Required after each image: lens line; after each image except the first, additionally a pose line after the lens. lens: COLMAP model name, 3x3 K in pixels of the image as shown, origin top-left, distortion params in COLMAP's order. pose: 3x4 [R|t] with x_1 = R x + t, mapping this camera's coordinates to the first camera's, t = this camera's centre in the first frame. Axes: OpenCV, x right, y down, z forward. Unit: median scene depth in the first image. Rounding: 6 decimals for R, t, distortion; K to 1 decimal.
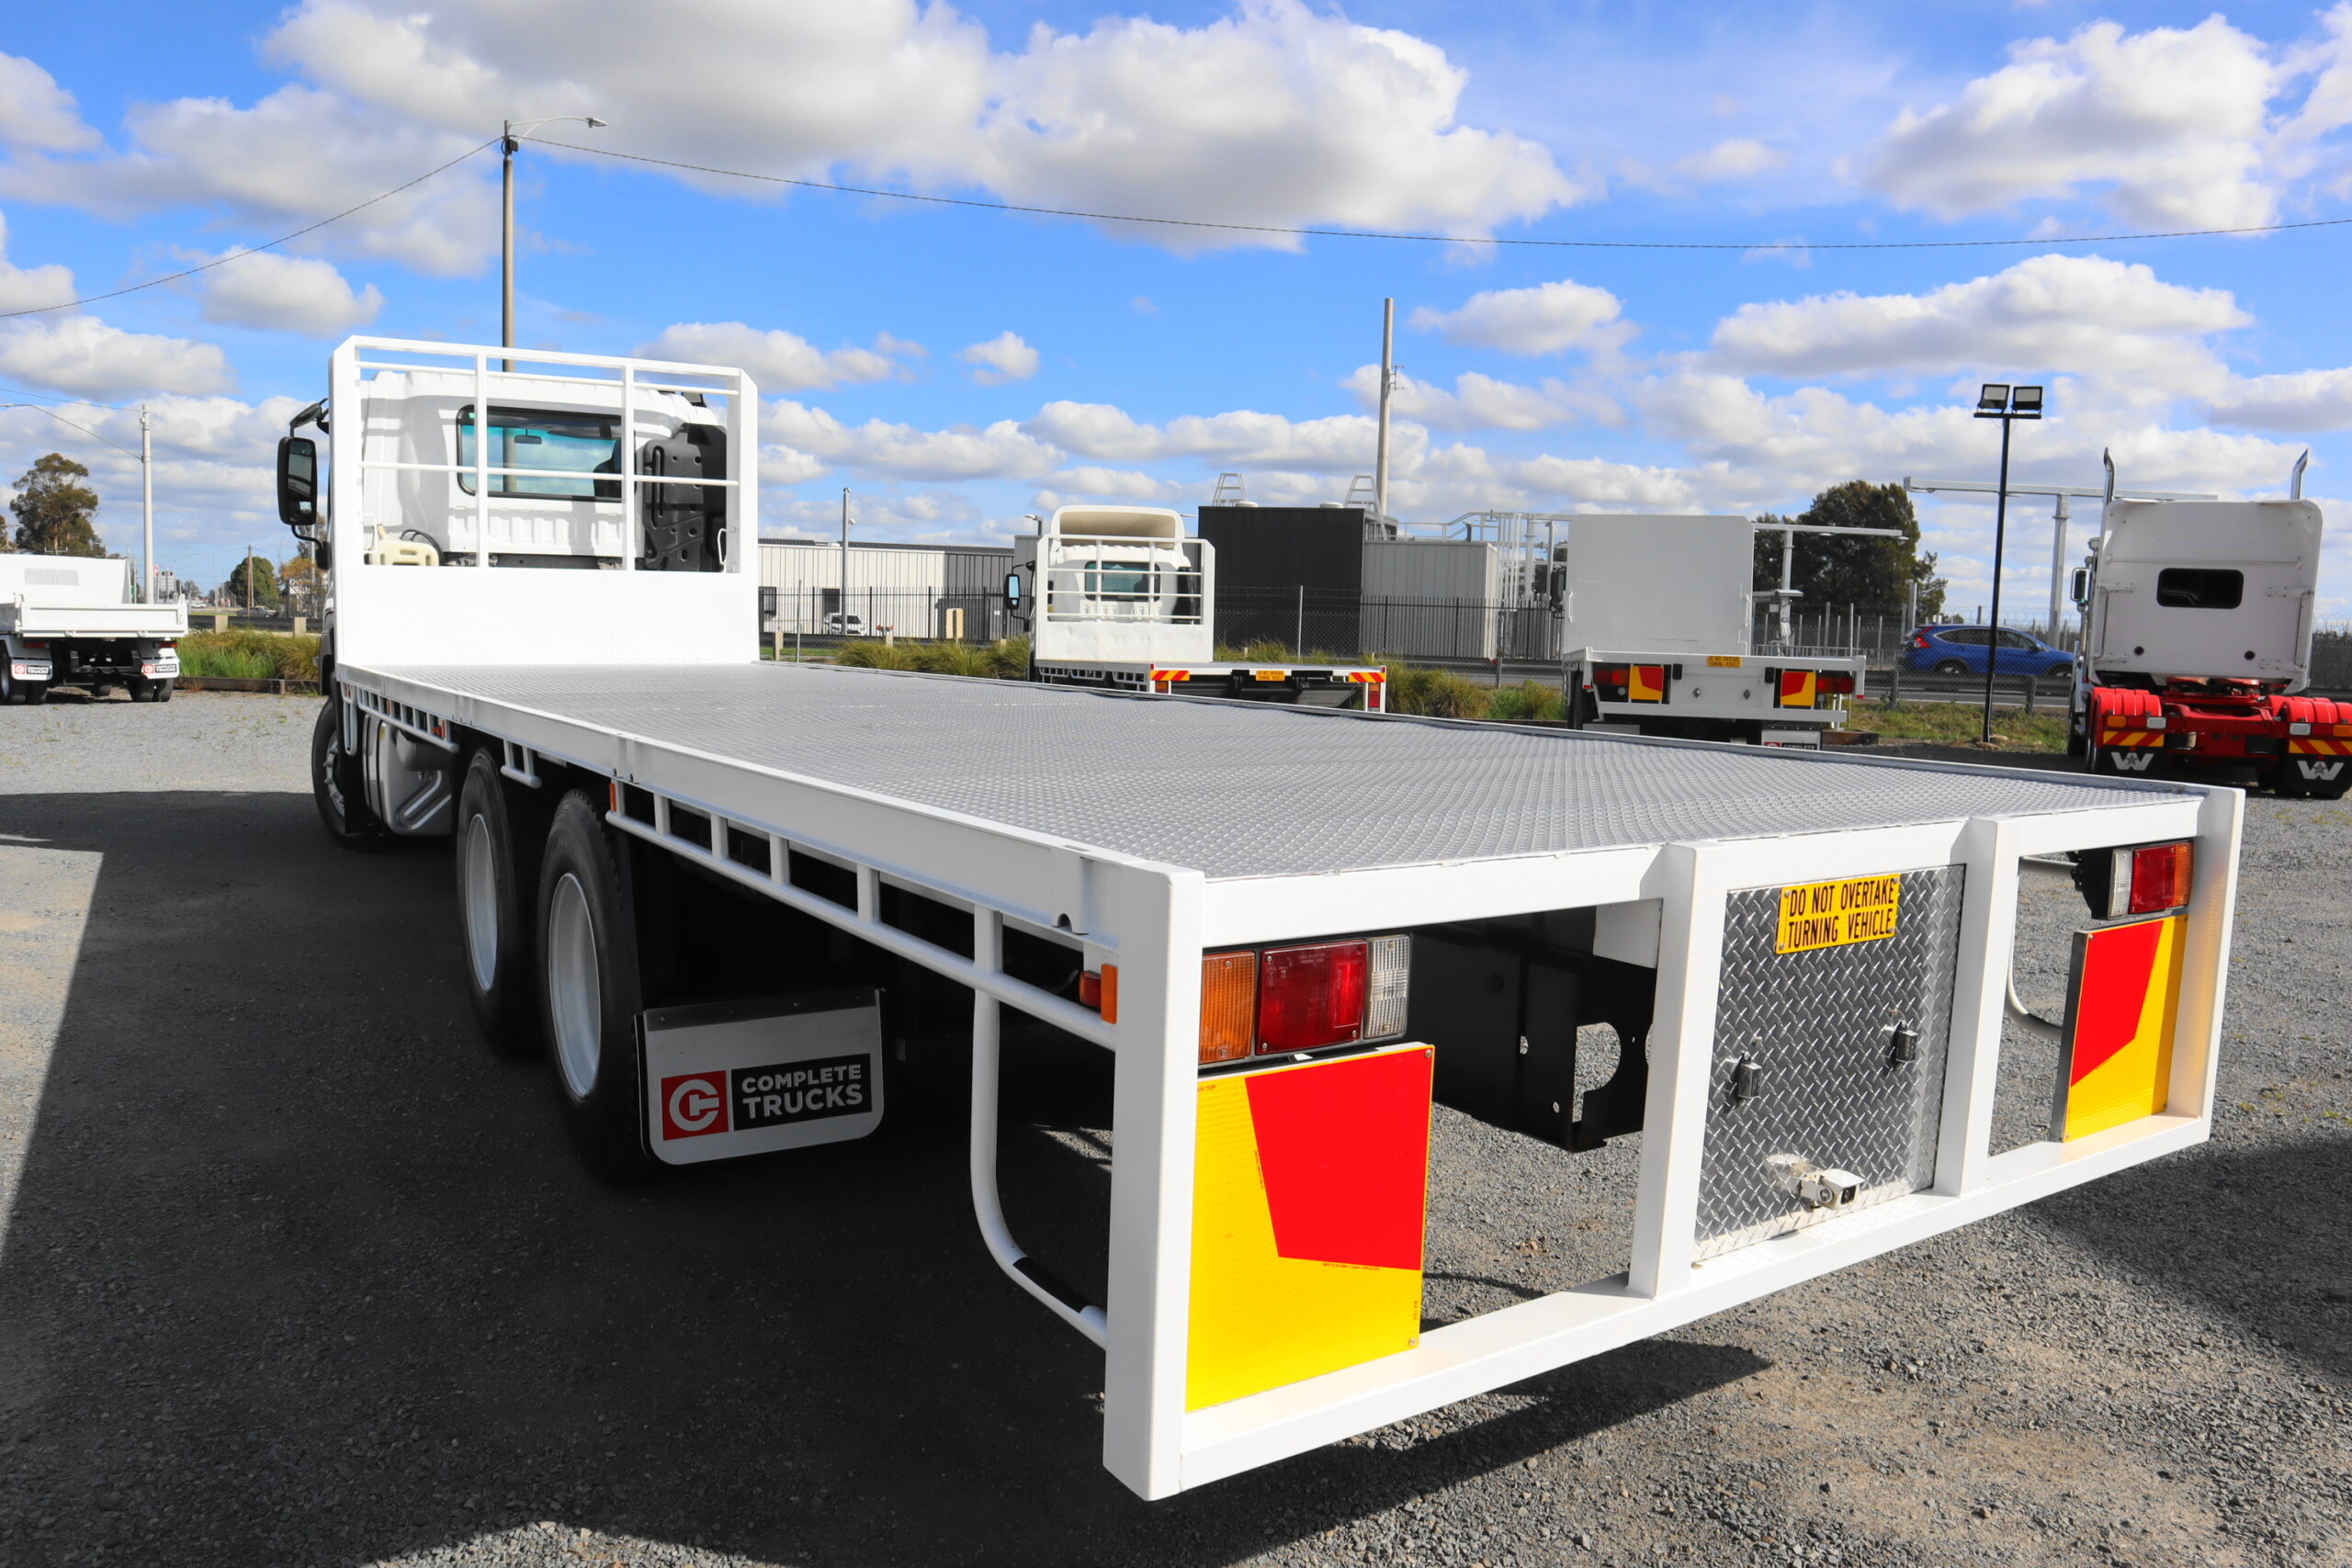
lens RADIAL K [[1632.9, 0, 1174.8], [0, 1632.9, 797.1], [0, 0, 1]] dist [-0.123068, 0.083841]
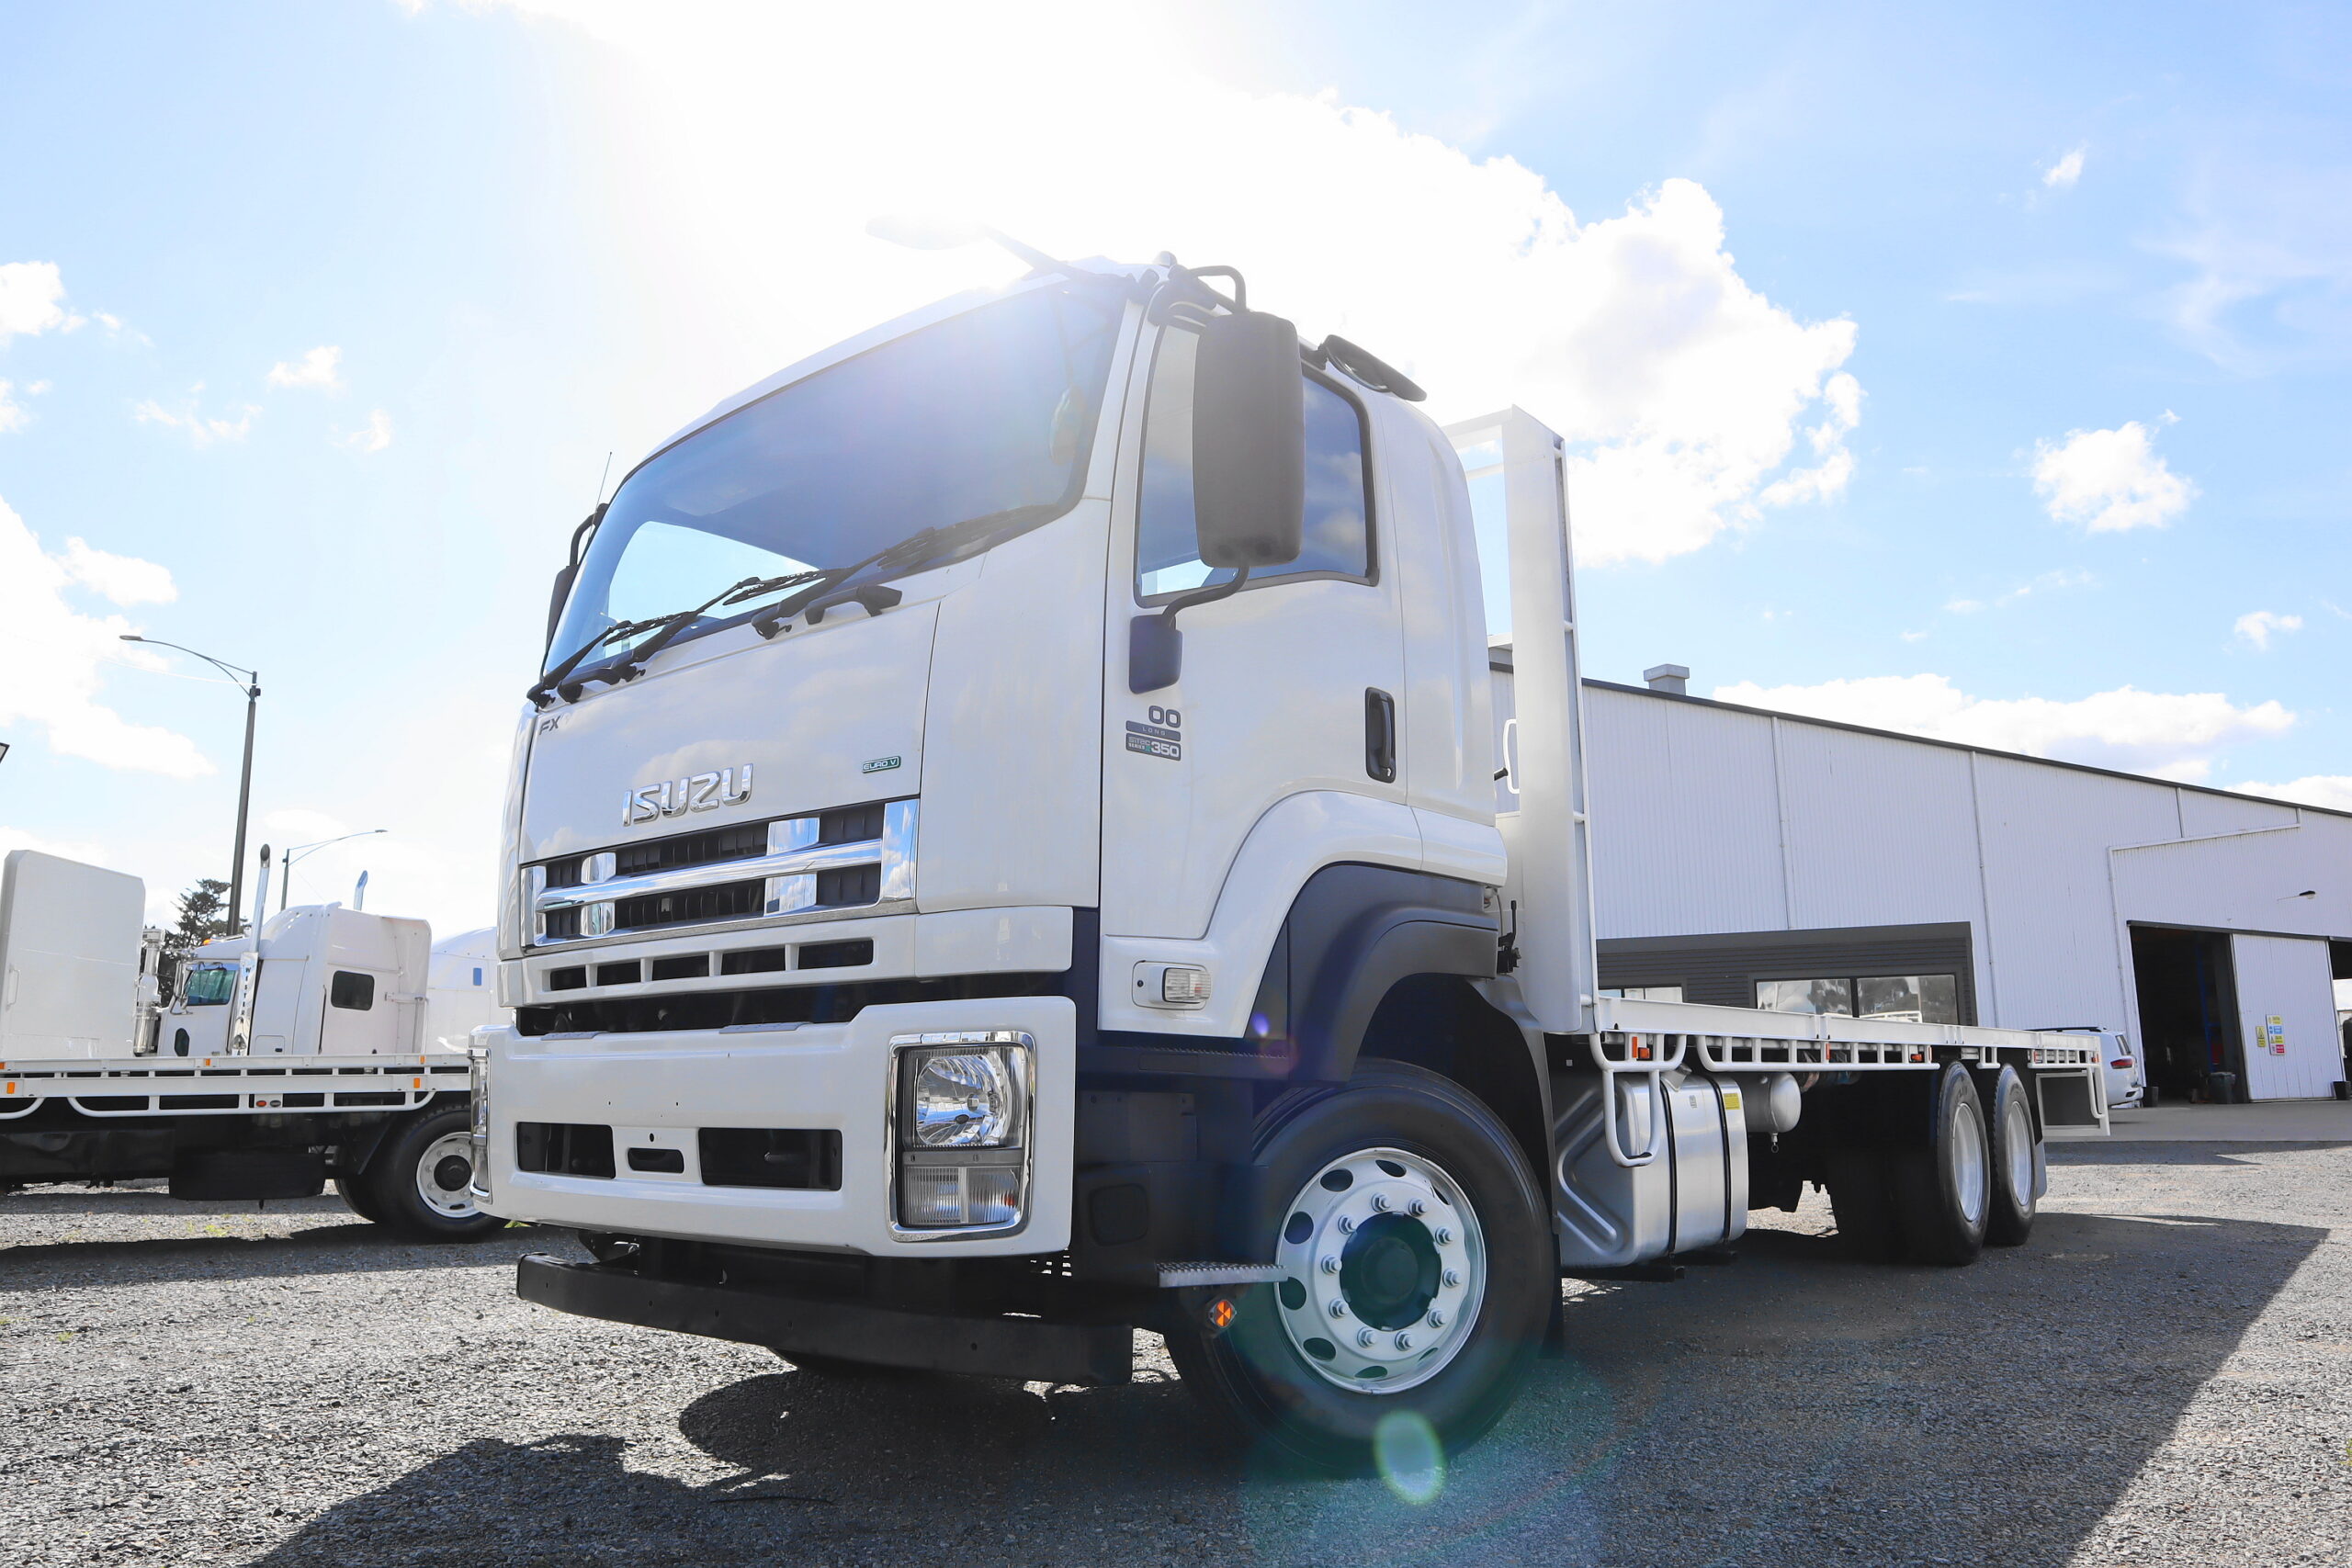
lens RADIAL K [[1632.9, 0, 1174.8], [0, 1632.9, 797.1], [0, 0, 1]] dist [-0.123068, 0.083841]
pose [[-0.309117, 0.151246, 0.938920, -0.879120], [0.100604, 0.986934, -0.125859, -0.085667], [-0.945688, 0.055554, -0.320294, 1.157381]]
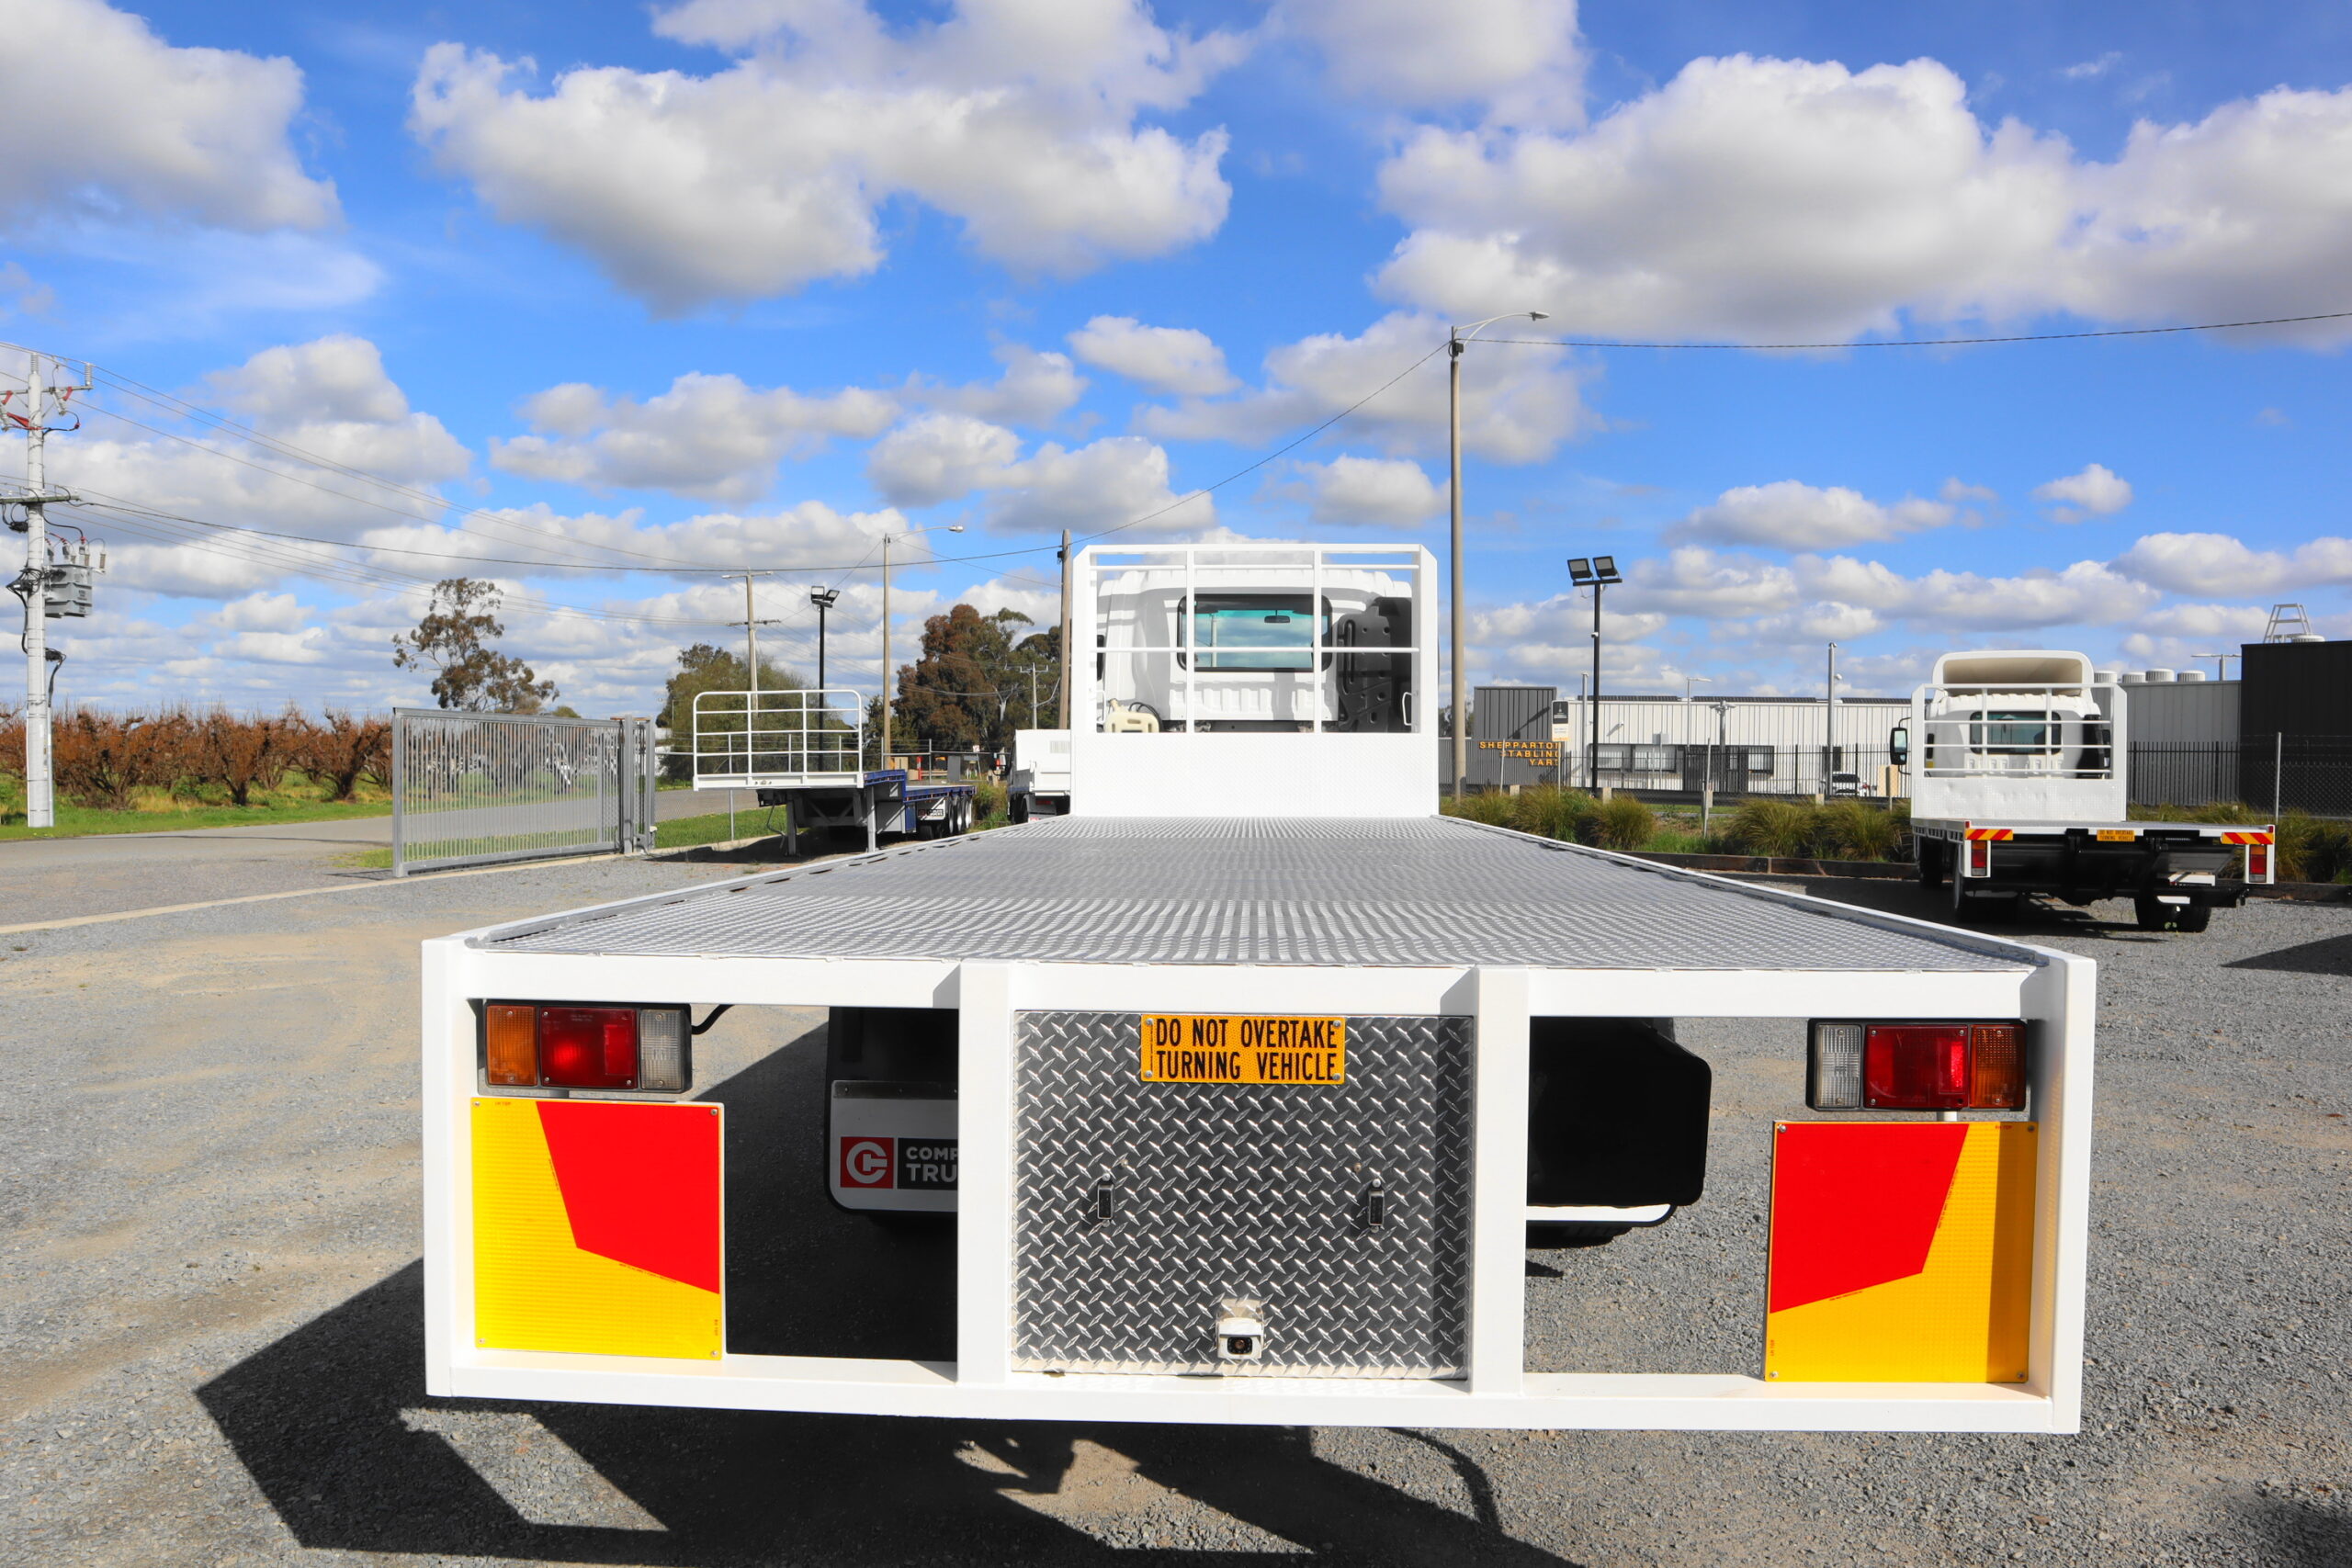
lens RADIAL K [[1628.2, 0, 1173.7], [0, 1628.2, 822.2], [0, 0, 1]] dist [-0.126951, 0.080074]
pose [[0.813968, 0.001265, -0.580908, 0.222209], [-0.049730, 0.996478, -0.067511, 0.000800], [0.578777, 0.083840, 0.811165, 0.038470]]
